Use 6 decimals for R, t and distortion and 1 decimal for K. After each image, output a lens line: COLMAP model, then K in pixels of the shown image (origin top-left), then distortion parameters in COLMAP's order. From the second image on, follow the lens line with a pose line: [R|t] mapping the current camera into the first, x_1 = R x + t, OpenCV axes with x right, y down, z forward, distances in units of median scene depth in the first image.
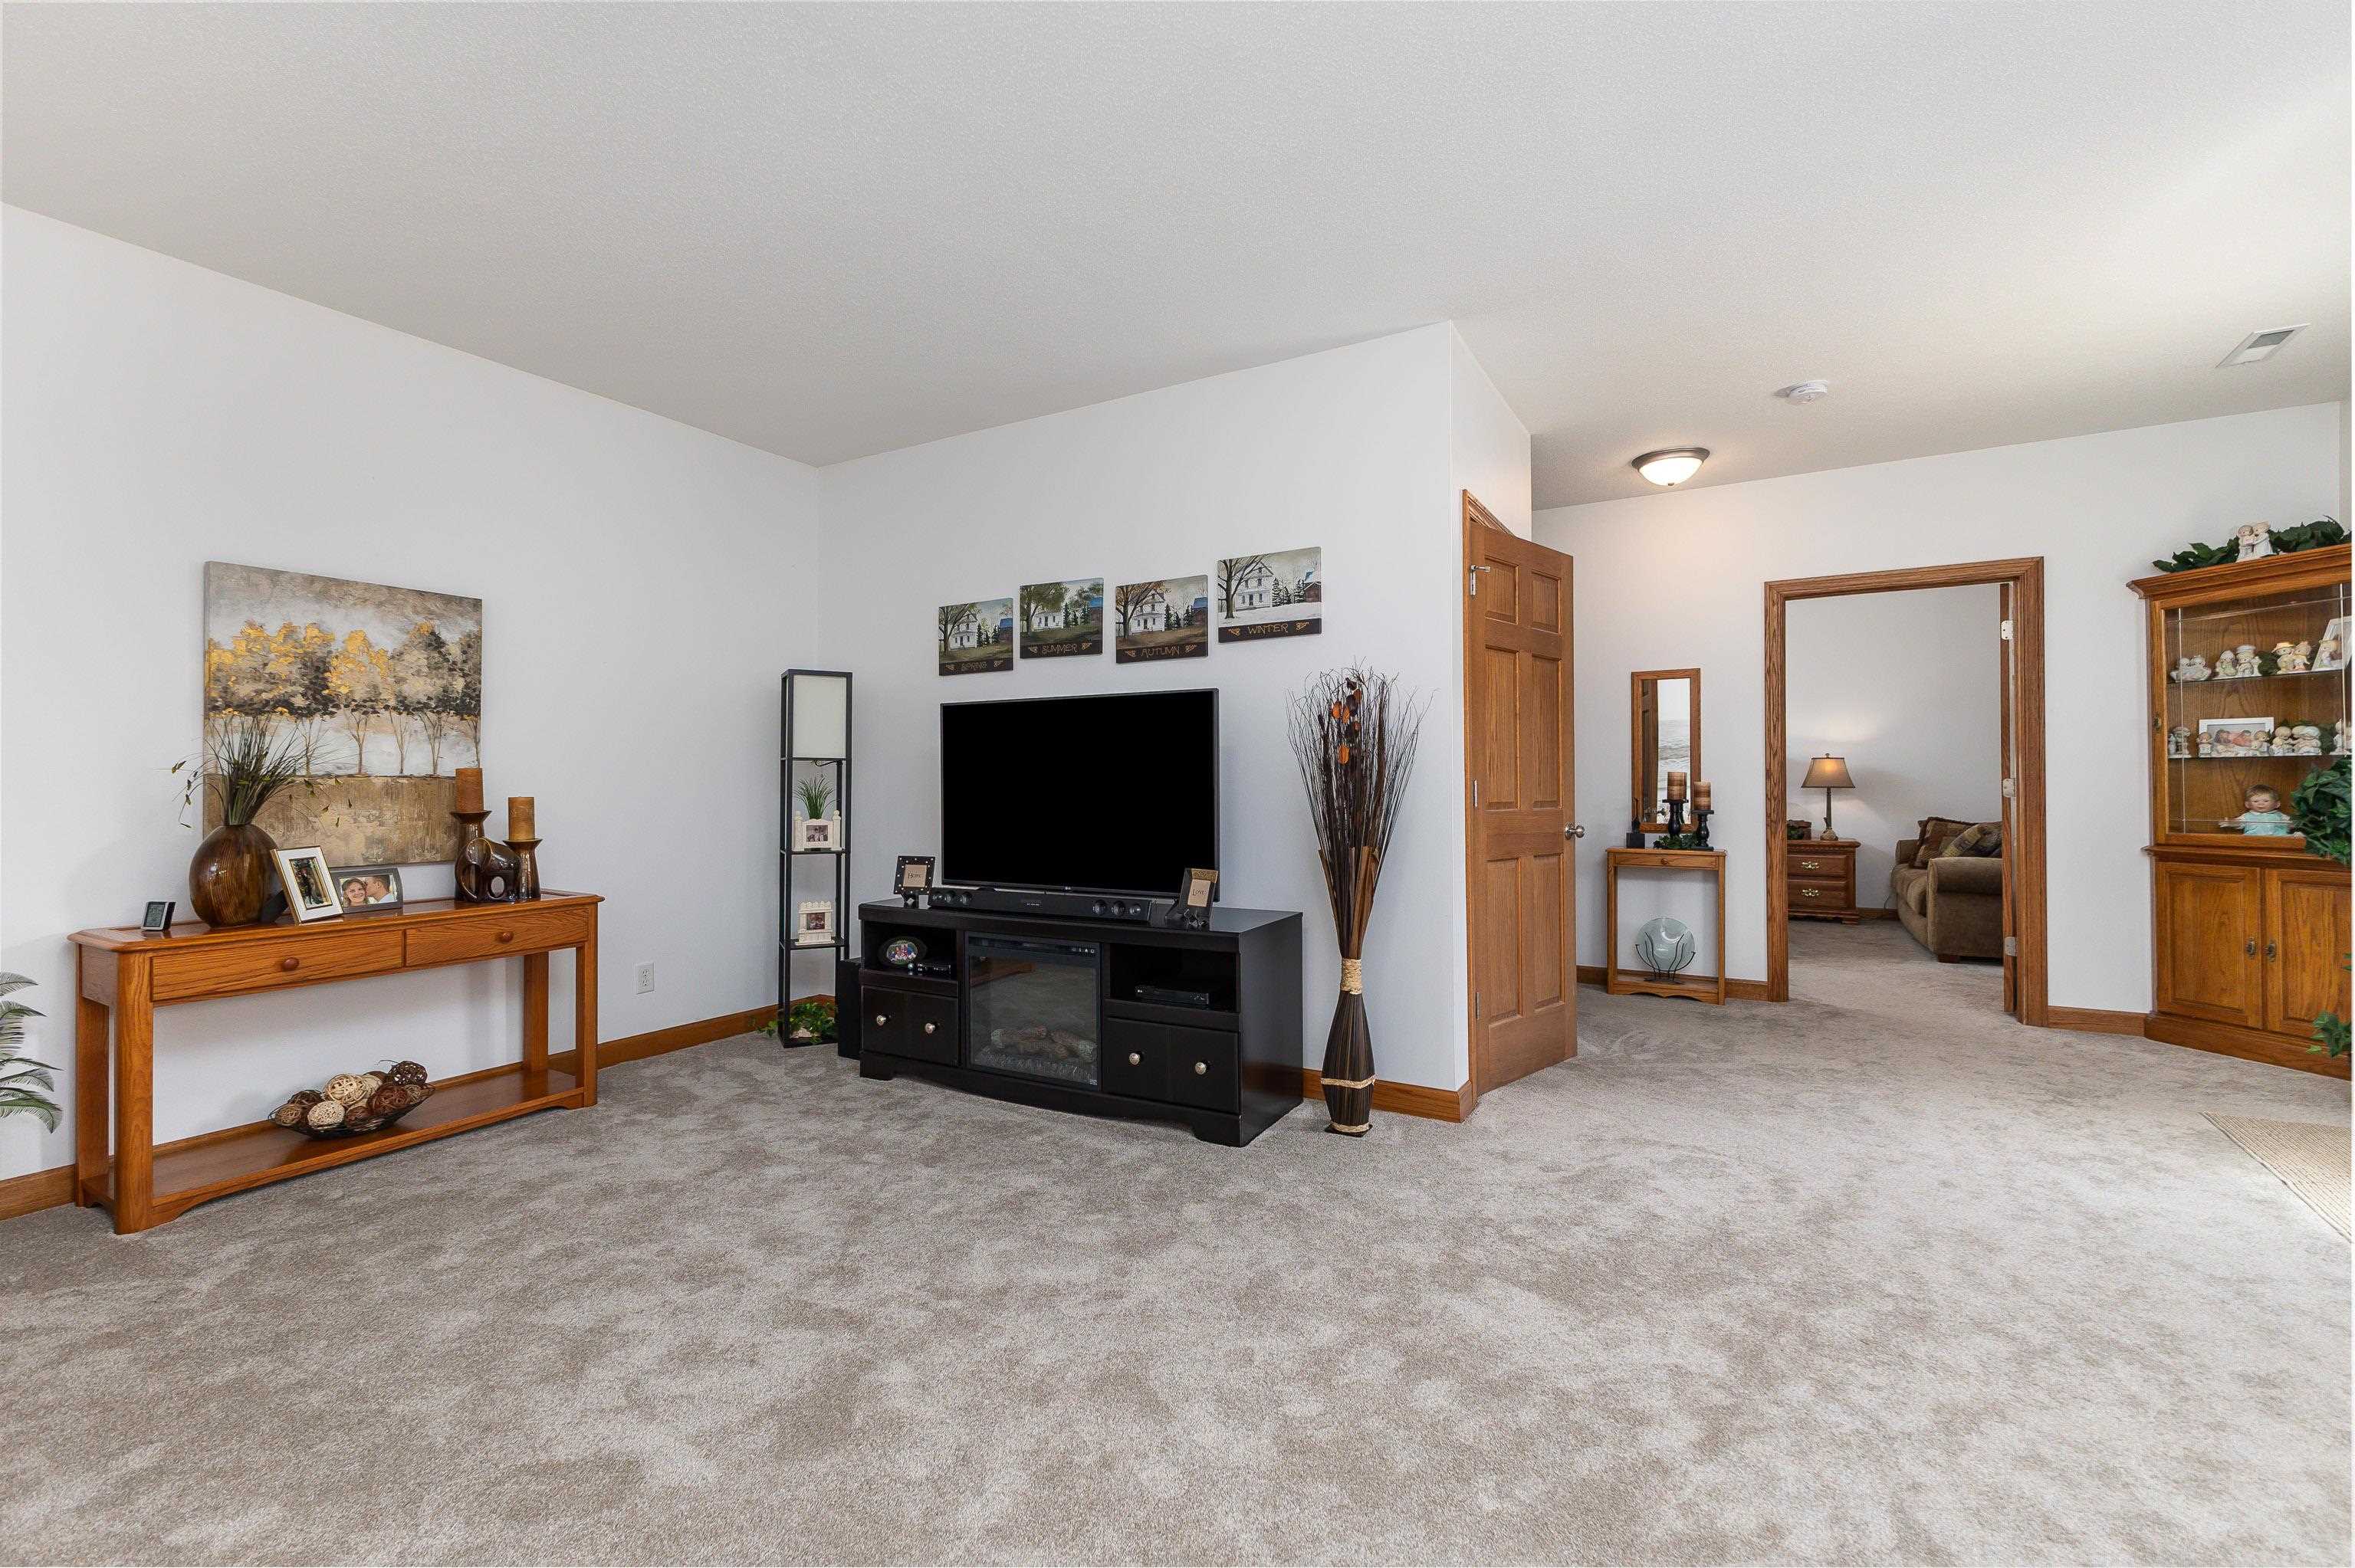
lens RADIAL K [[1012.5, 0, 1165.9], [0, 1012.5, 774.5], [0, 0, 1]] dist [0.005854, -0.002118]
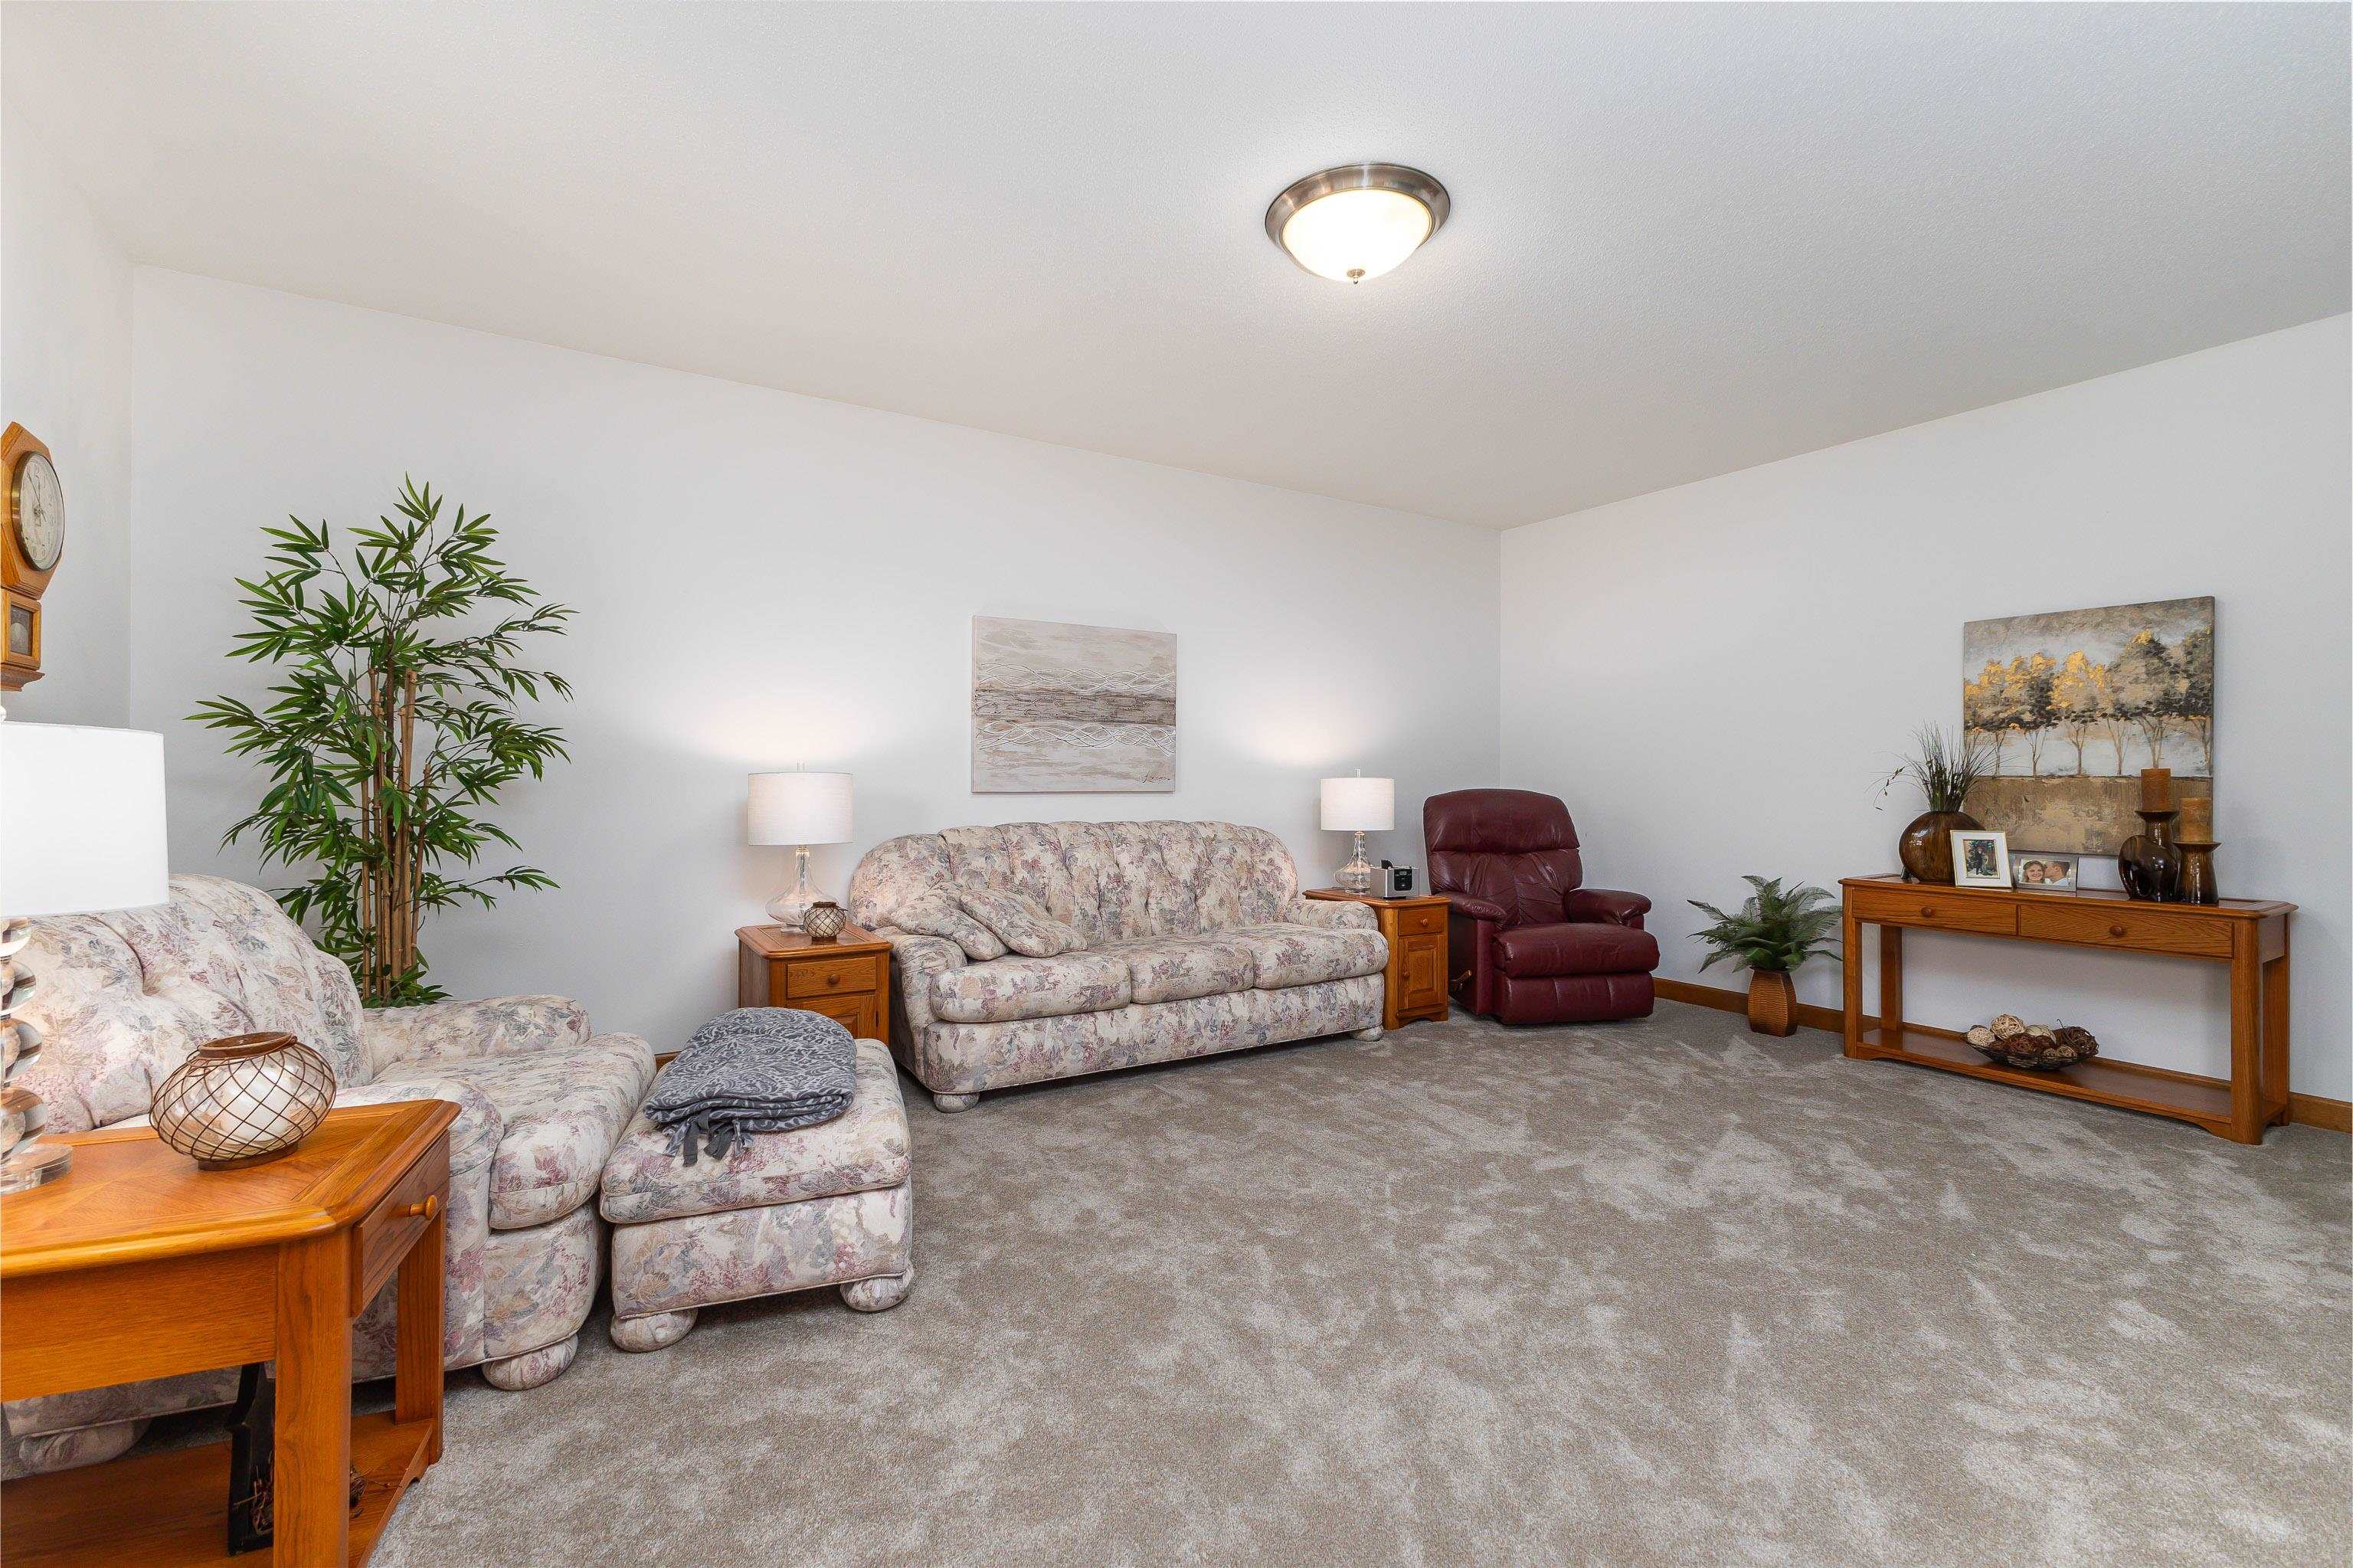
lens RADIAL K [[1011.9, 0, 1165.3], [0, 1011.9, 788.1], [0, 0, 1]] dist [0.005854, -0.002118]
pose [[-0.451055, 0.009728, -0.892443, 0.718377], [0.003937, 0.999953, 0.008910, 0.000378], [0.892488, 0.000506, -0.451072, 0.585628]]
